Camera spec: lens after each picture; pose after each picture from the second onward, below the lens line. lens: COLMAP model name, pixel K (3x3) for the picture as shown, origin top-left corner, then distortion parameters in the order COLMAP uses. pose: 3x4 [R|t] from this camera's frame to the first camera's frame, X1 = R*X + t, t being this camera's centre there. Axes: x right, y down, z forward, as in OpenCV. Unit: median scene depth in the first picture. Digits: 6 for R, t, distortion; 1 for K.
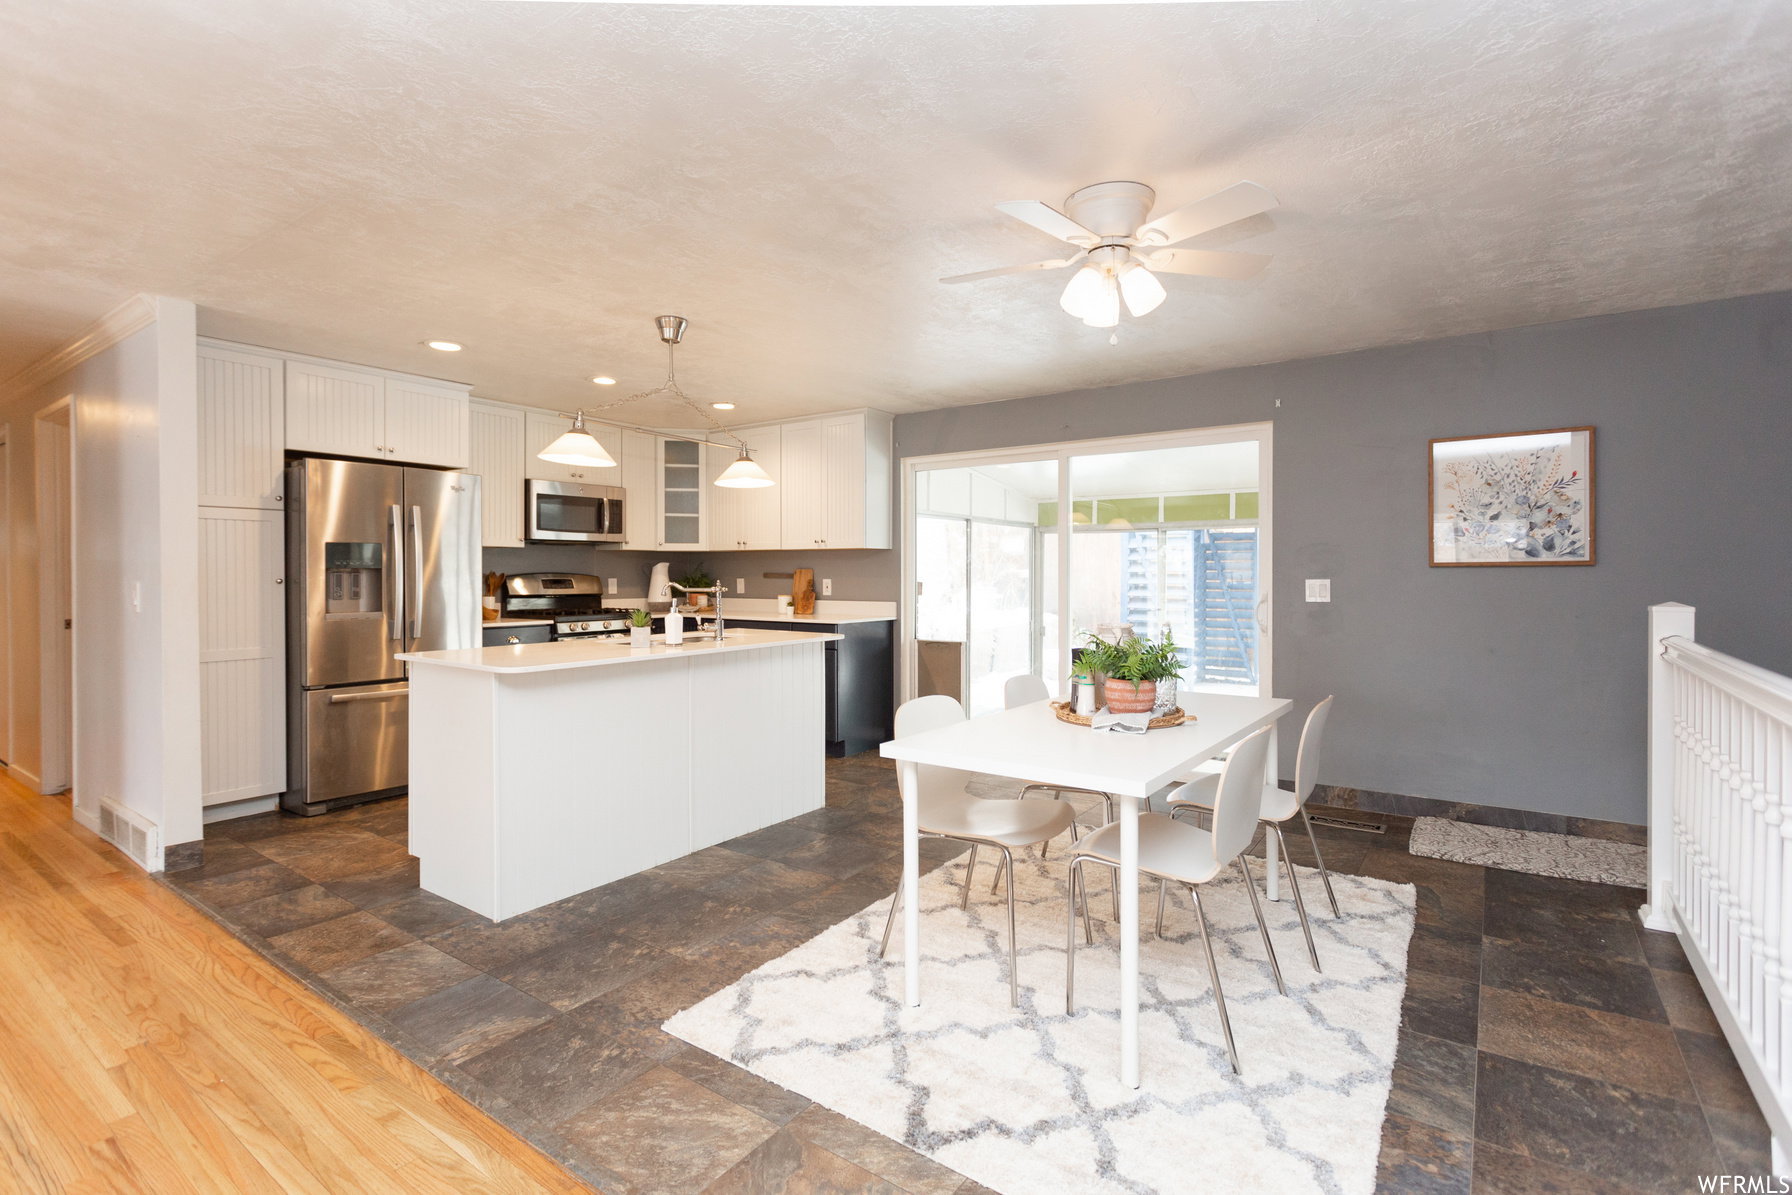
lens RADIAL K [[842.6, 0, 893.3], [0, 842.6, 575.8], [0, 0, 1]] dist [0.000194, 0.000024]
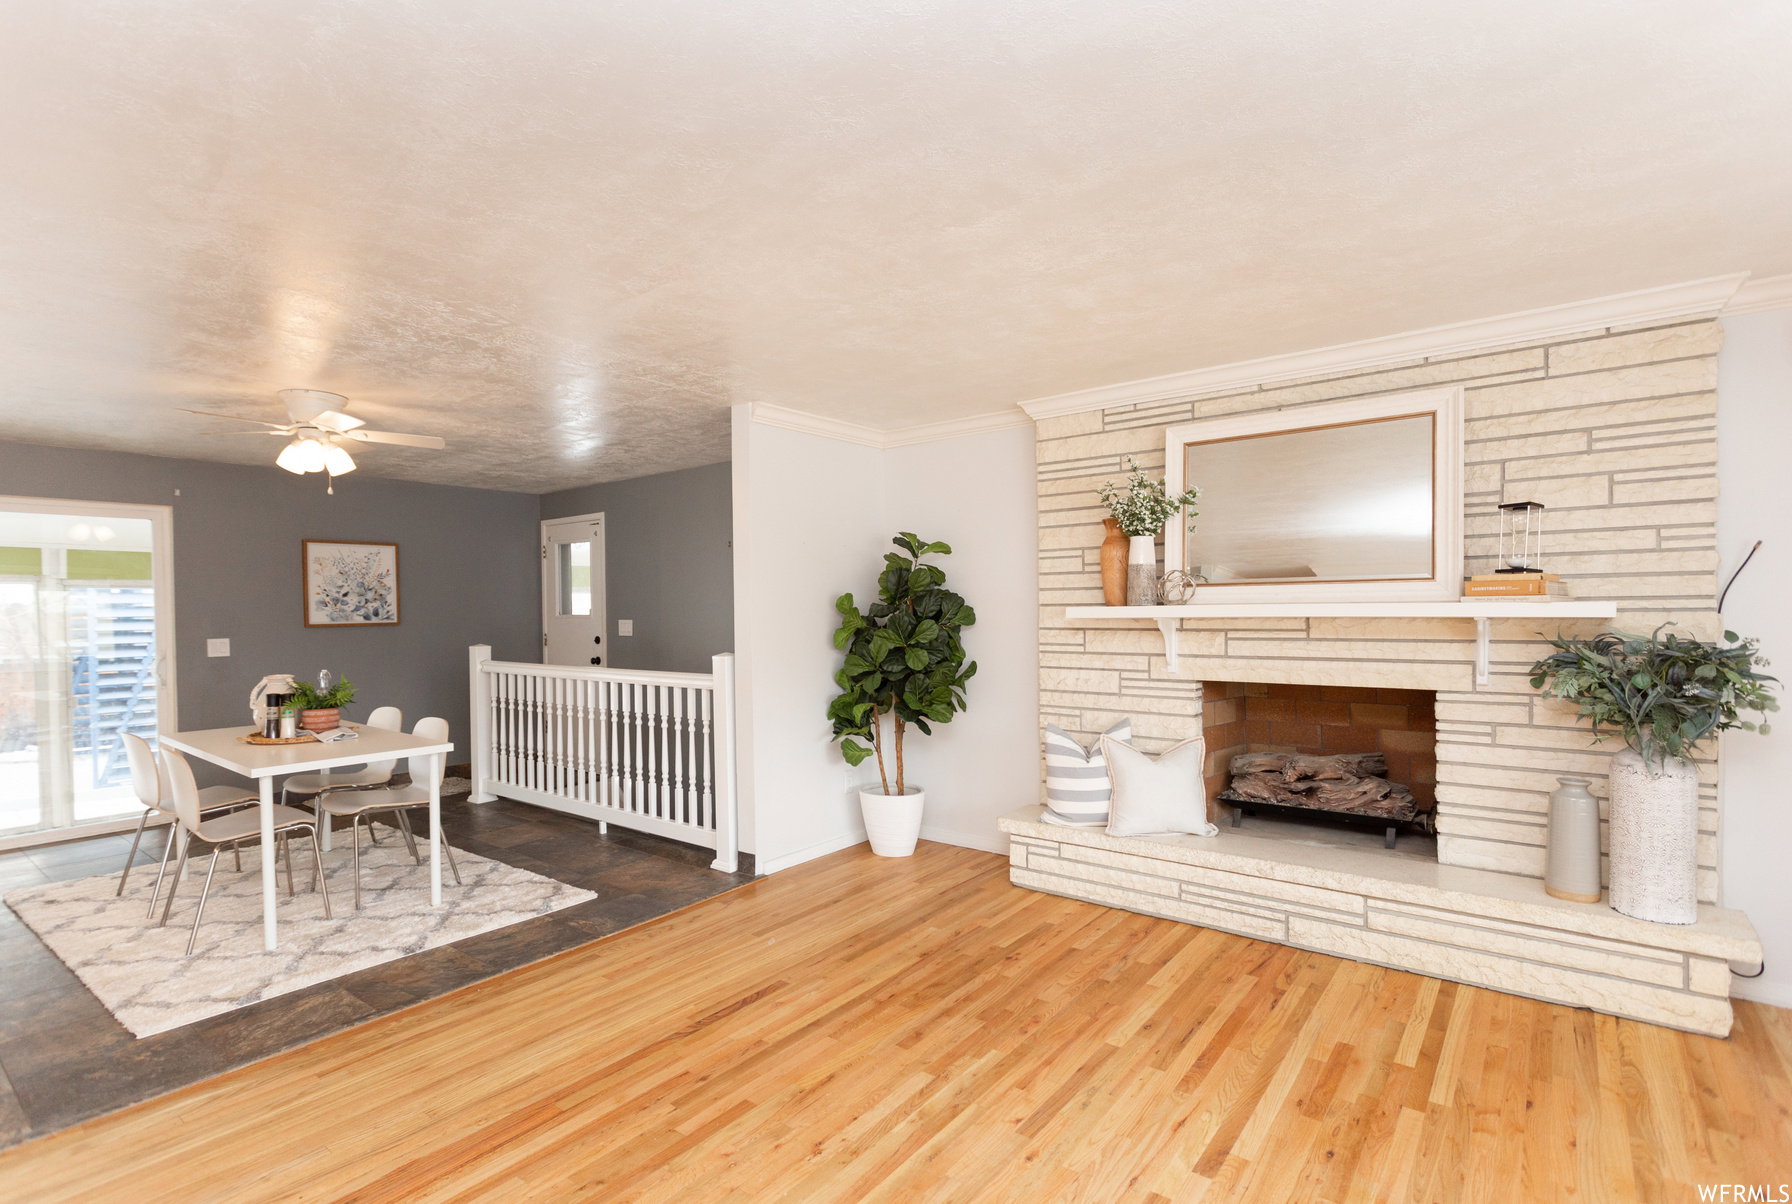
lens RADIAL K [[863.1, 0, 890.8], [0, 863.1, 622.3], [0, 0, 1]] dist [0.001417, 0.000725]
pose [[0.037313, -0.016444, 0.999168, -0.837354], [0.012913, 0.999789, 0.015972, -0.031285], [-0.999220, 0.012306, 0.037517, -0.062542]]
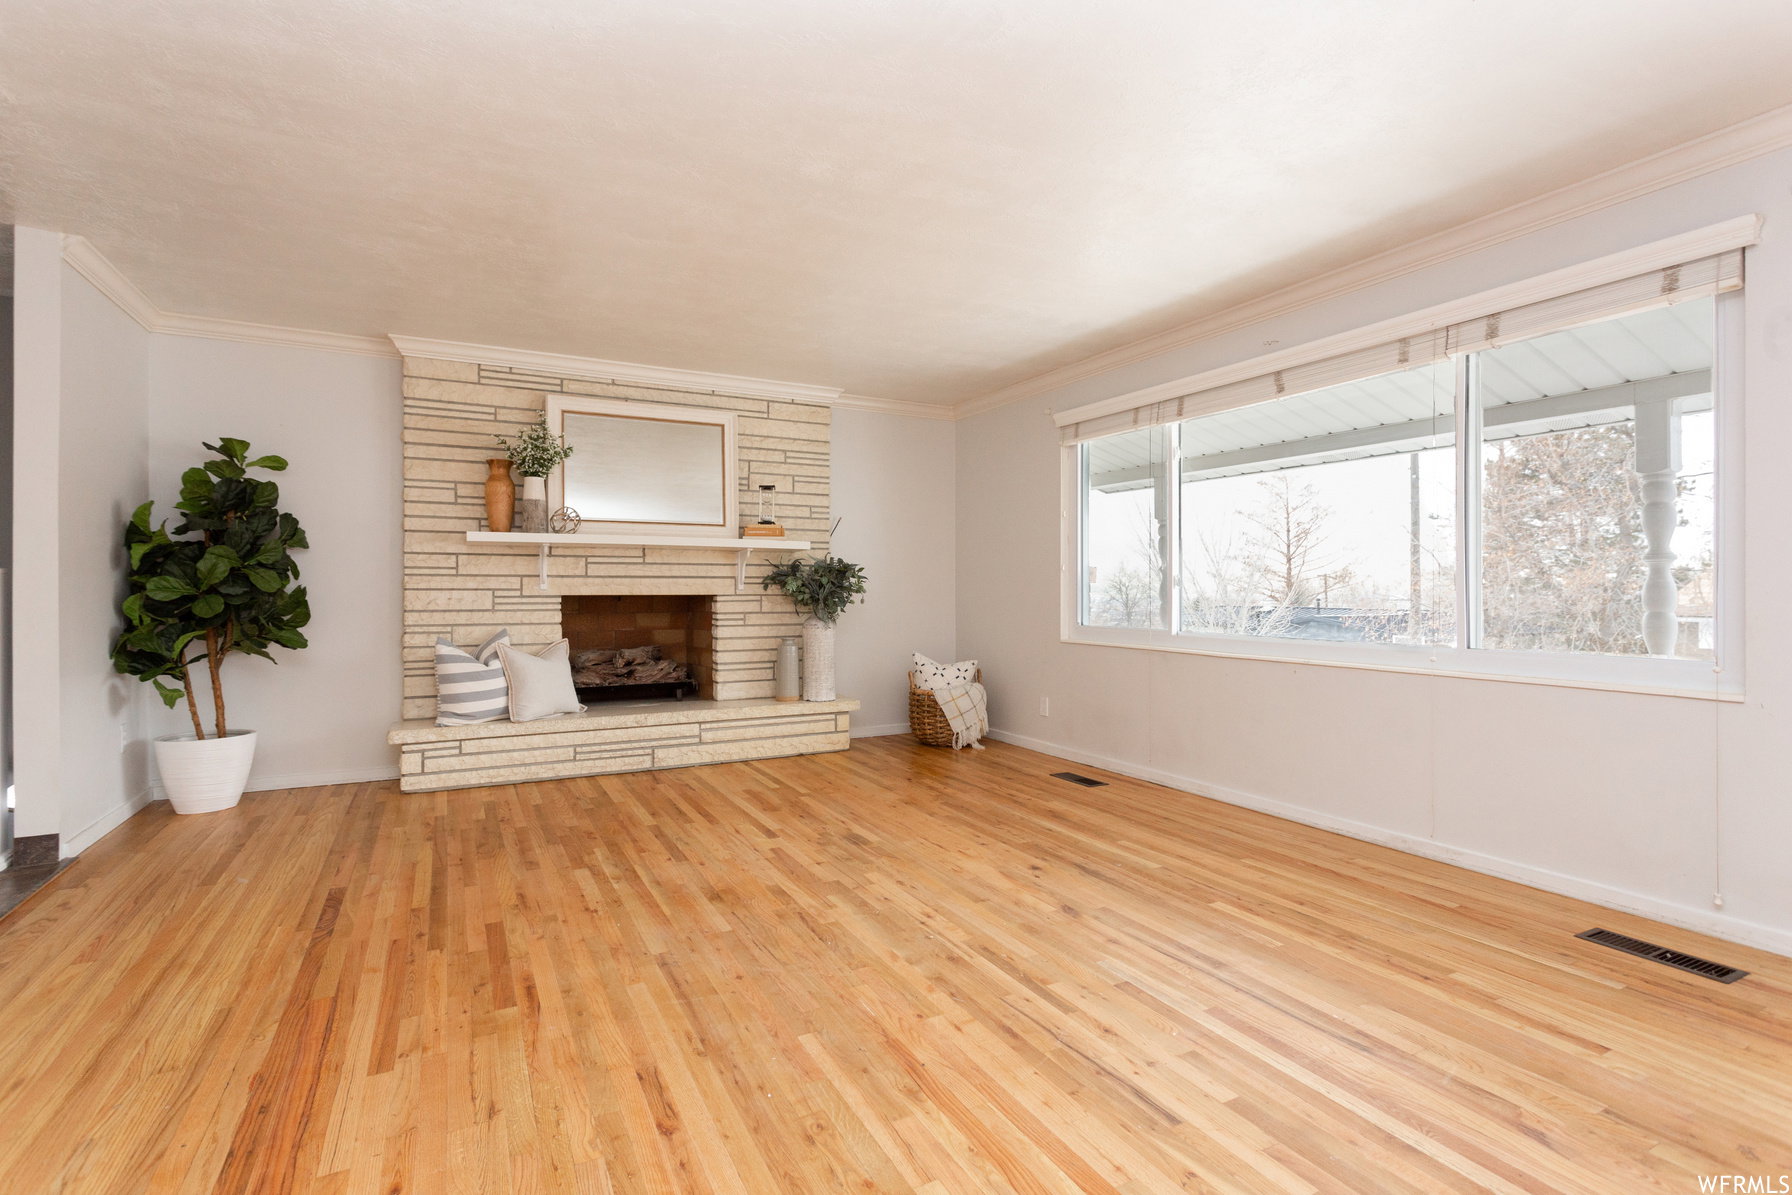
lens RADIAL K [[842.1, 0, 910.6], [0, 842.1, 592.6], [0, 0, 1]] dist [0.001312, 0.000332]
pose [[-0.903443, 0.001887, 0.428704, -0.830767], [0.003939, 0.999985, 0.003898, 0.051169], [-0.428690, 0.005210, -0.903437, 0.541951]]
